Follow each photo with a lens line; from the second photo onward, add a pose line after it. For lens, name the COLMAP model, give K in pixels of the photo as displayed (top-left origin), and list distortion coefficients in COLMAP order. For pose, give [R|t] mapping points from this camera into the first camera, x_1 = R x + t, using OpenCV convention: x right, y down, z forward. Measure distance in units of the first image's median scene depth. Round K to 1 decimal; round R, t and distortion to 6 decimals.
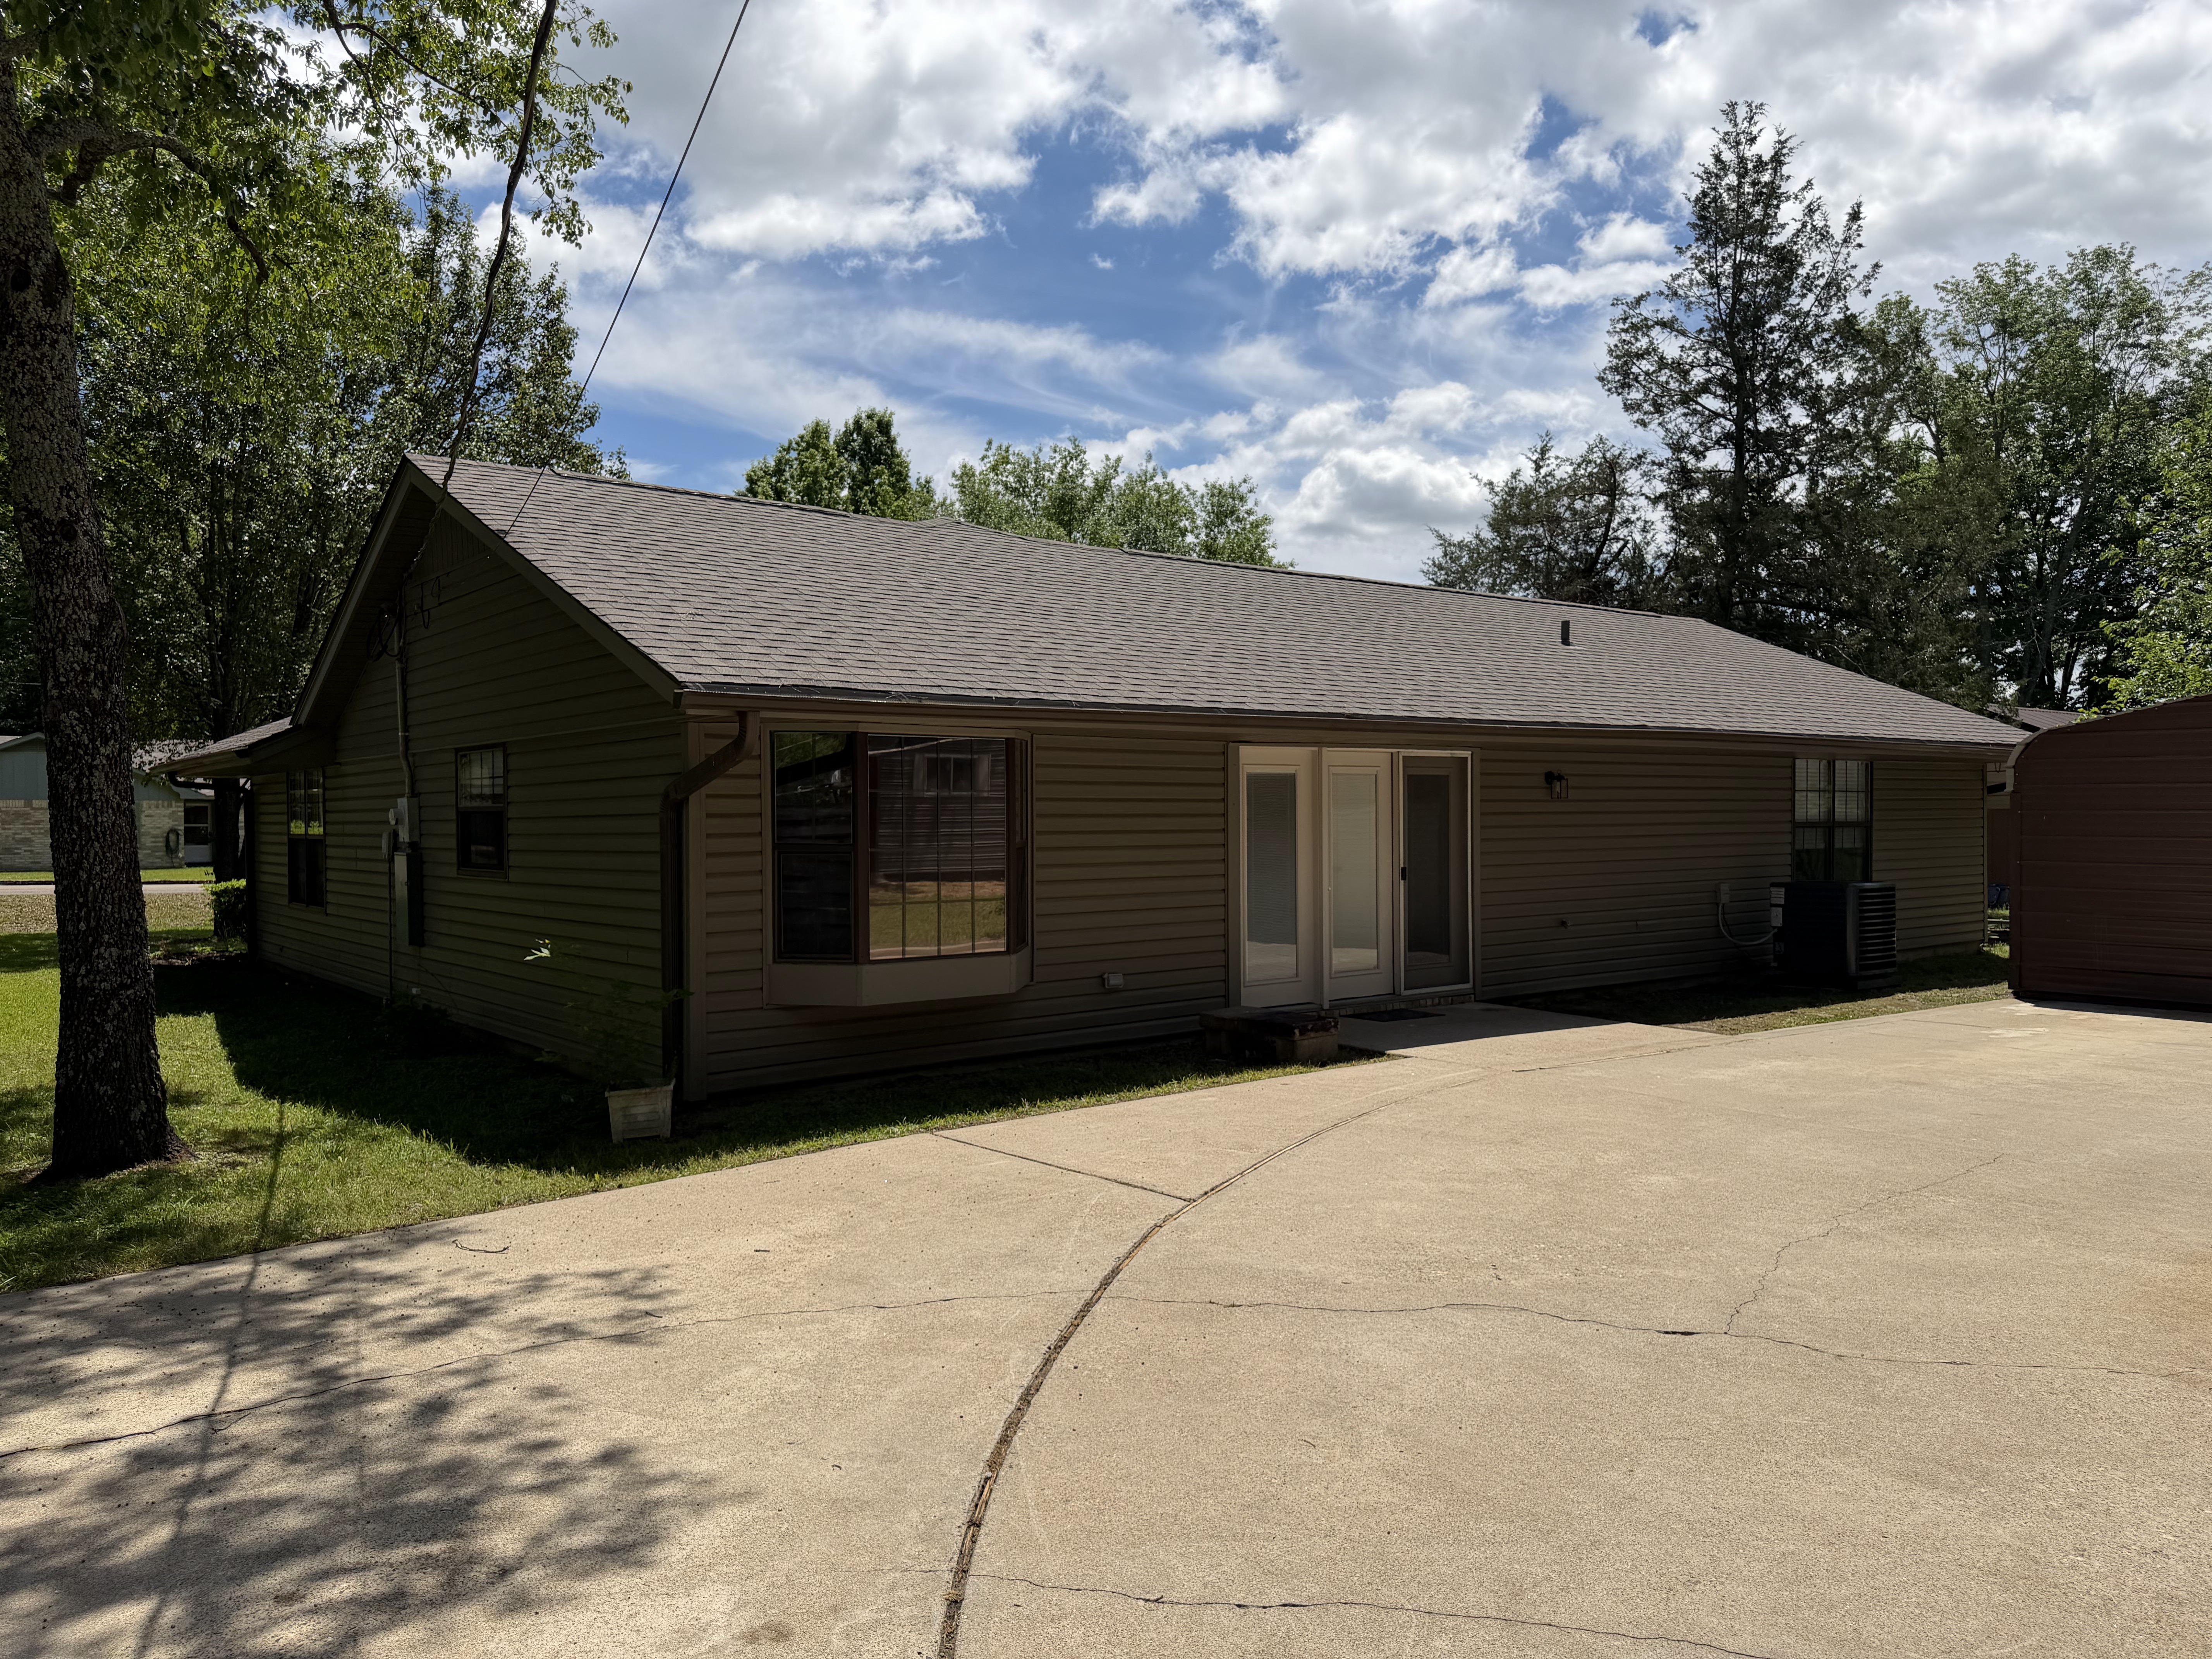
lens RADIAL K [[1615.3, 0, 1144.3], [0, 1615.3, 834.7], [0, 0, 1]] dist [0.045411, -0.030034]
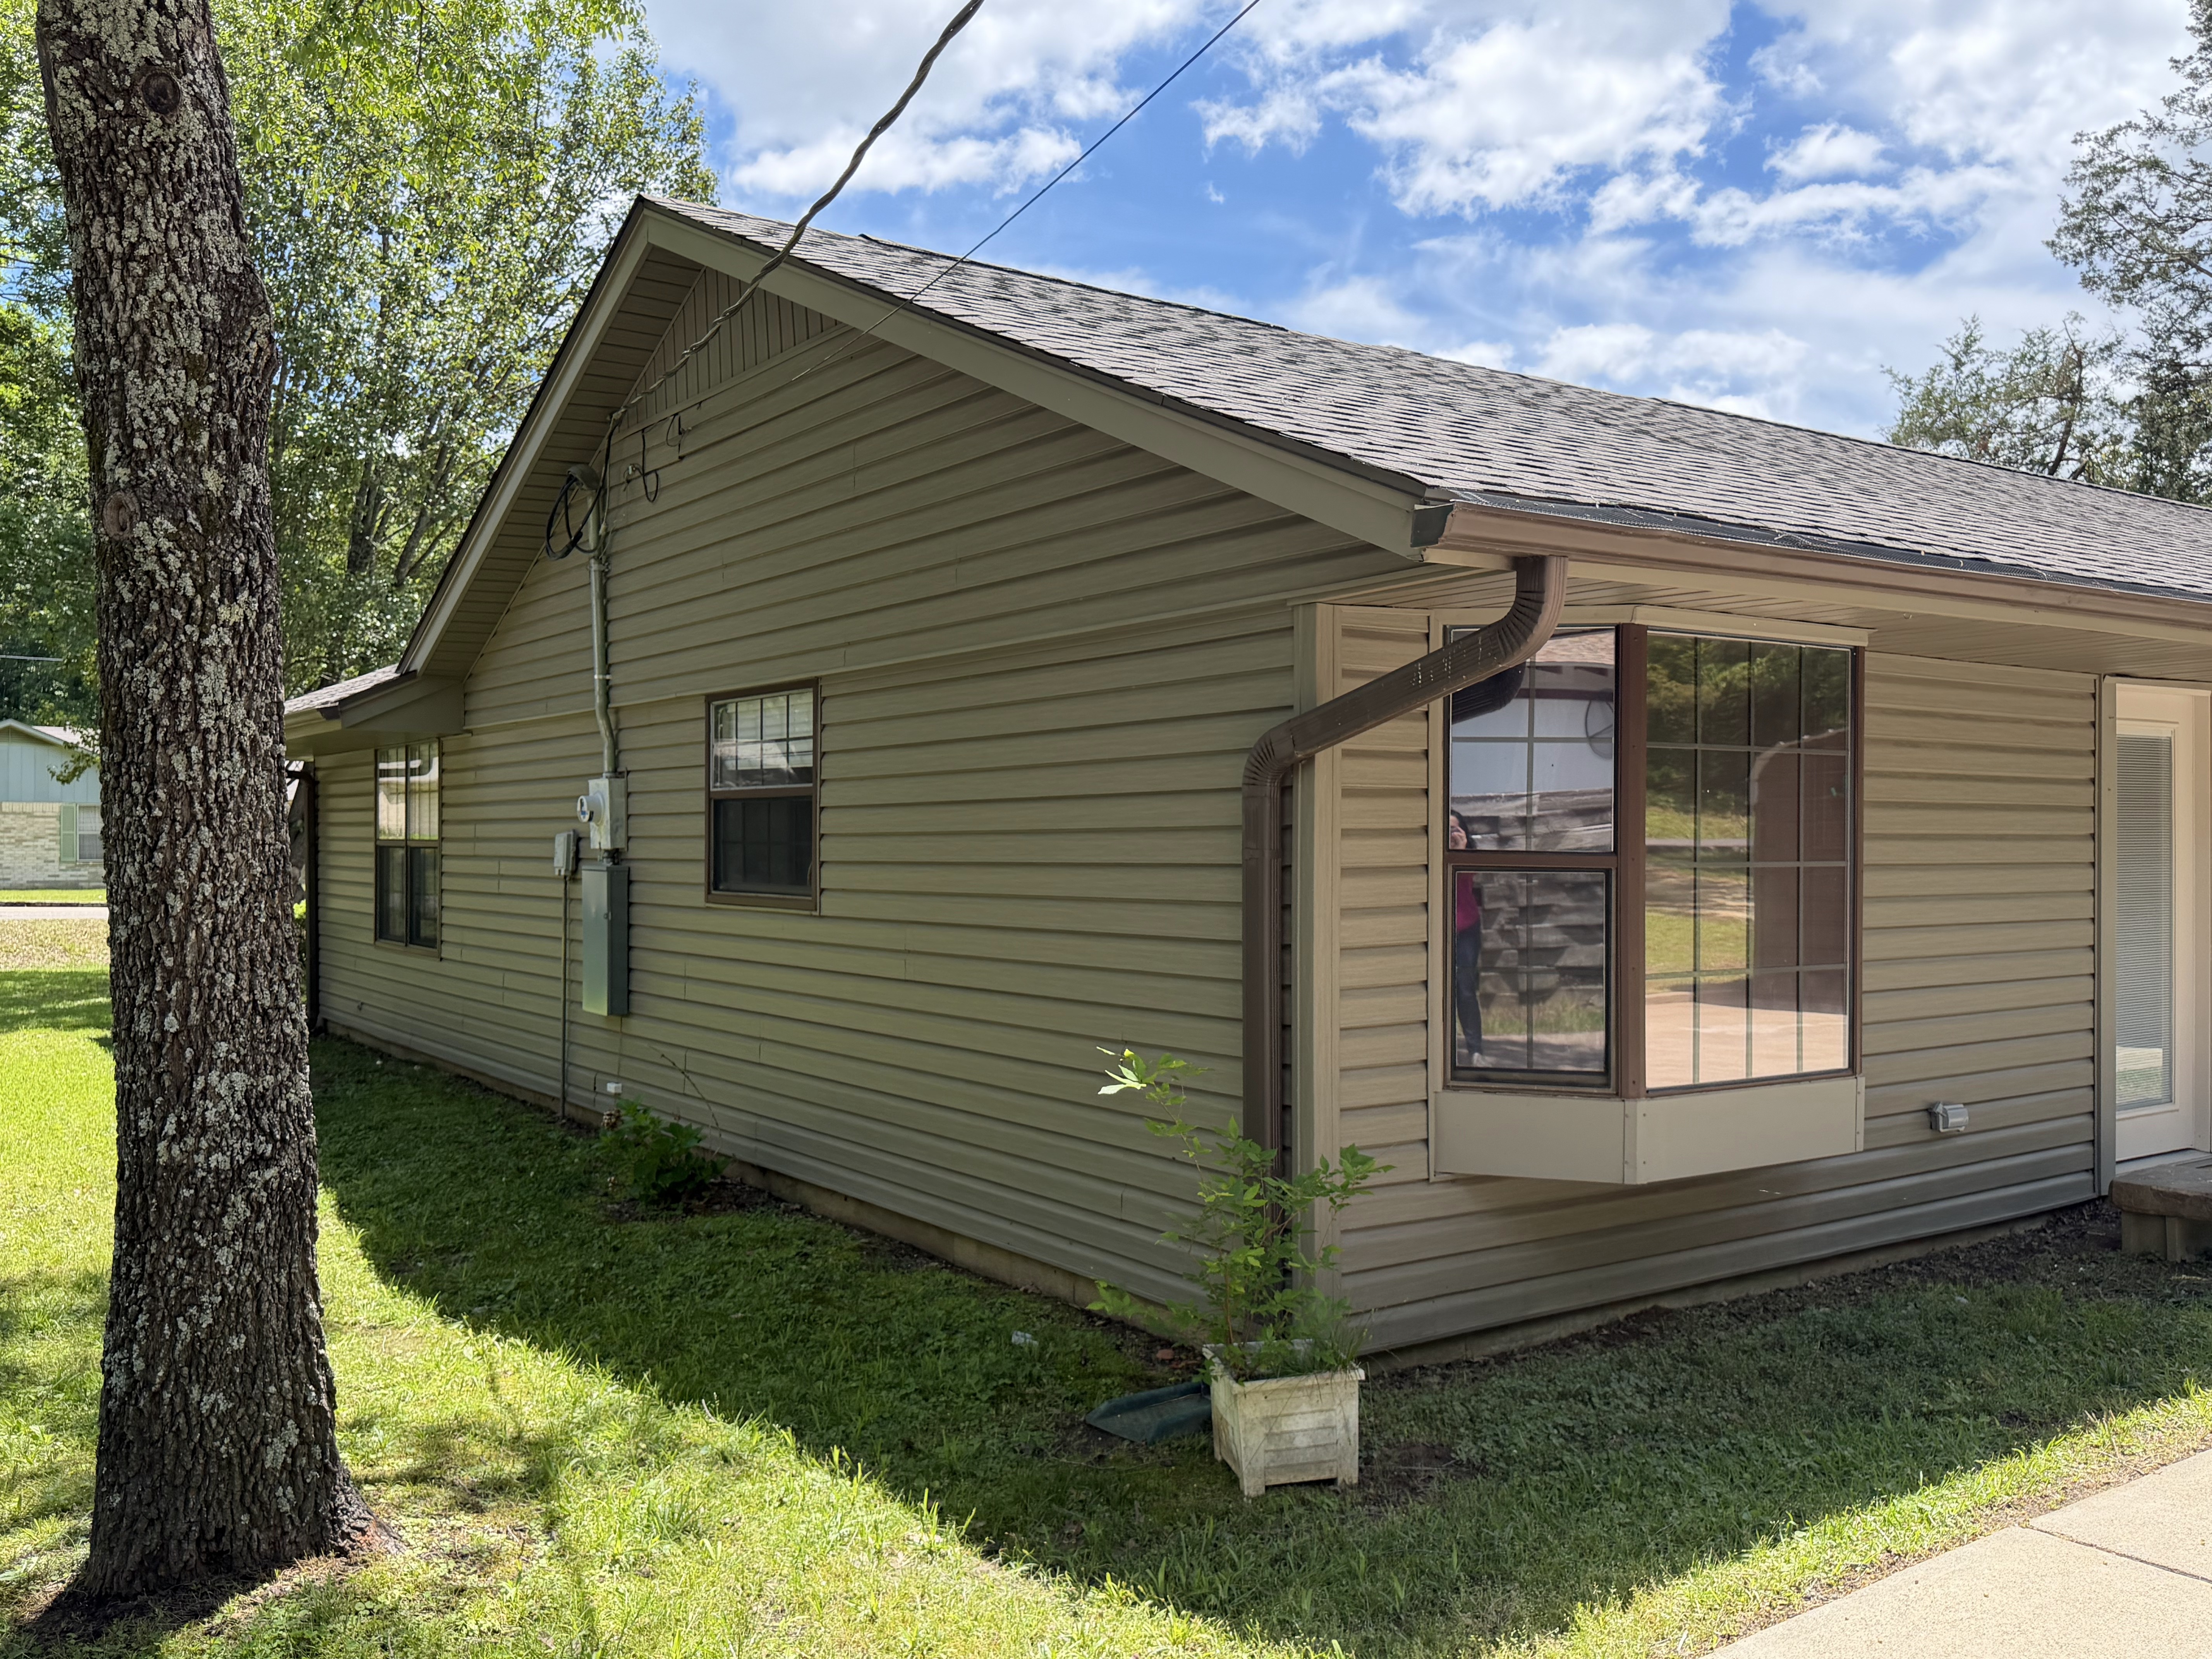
lens RADIAL K [[1821.7, 0, 1106.0], [0, 1821.7, 829.5], [0, 0, 1]] dist [0.153247, -0.220293]
pose [[0.998139, 0.007990, -0.060458, -0.218220], [-0.008962, 0.999835, -0.015816, 0.006340], [0.060321, 0.016328, 0.998045, 0.305917]]
